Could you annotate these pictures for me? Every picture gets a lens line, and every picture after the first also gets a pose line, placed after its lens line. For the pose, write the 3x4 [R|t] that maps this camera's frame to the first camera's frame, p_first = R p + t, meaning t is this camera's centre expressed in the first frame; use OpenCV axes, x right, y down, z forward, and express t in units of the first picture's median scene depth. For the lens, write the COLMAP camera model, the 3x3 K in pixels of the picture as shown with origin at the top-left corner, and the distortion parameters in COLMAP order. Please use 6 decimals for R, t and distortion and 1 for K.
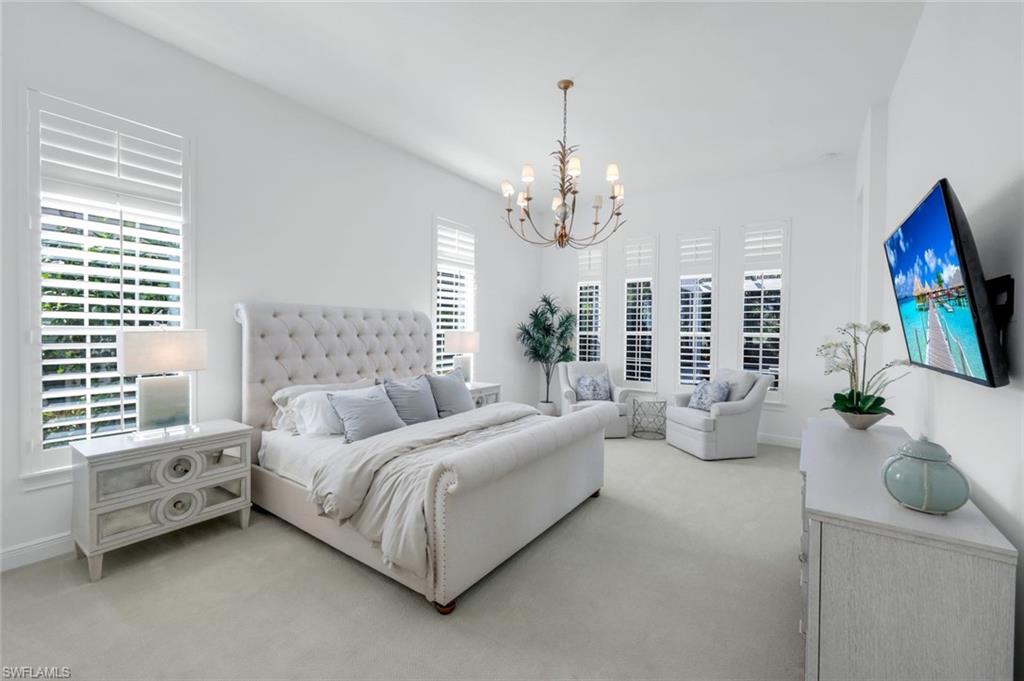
lens RADIAL K [[420.3, 0, 506.8], [0, 420.3, 331.2], [0, 0, 1]] dist [-0.000815, -0.000061]
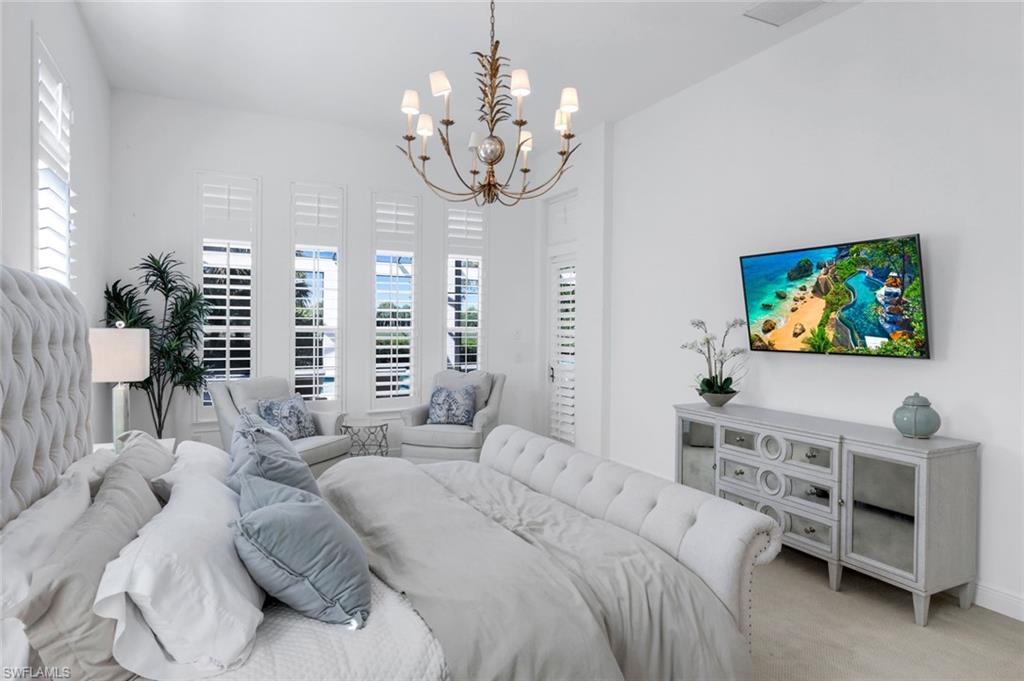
lens RADIAL K [[603.0, 0, 512.0], [0, 603.0, 340.5], [0, 0, 1]] dist [0.002296, -0.000007]
pose [[0.469214, -0.022267, 0.882804, -0.382226], [-0.003379, 0.999629, 0.027010, -0.003301], [-0.883078, -0.015657, 0.468965, 0.279883]]
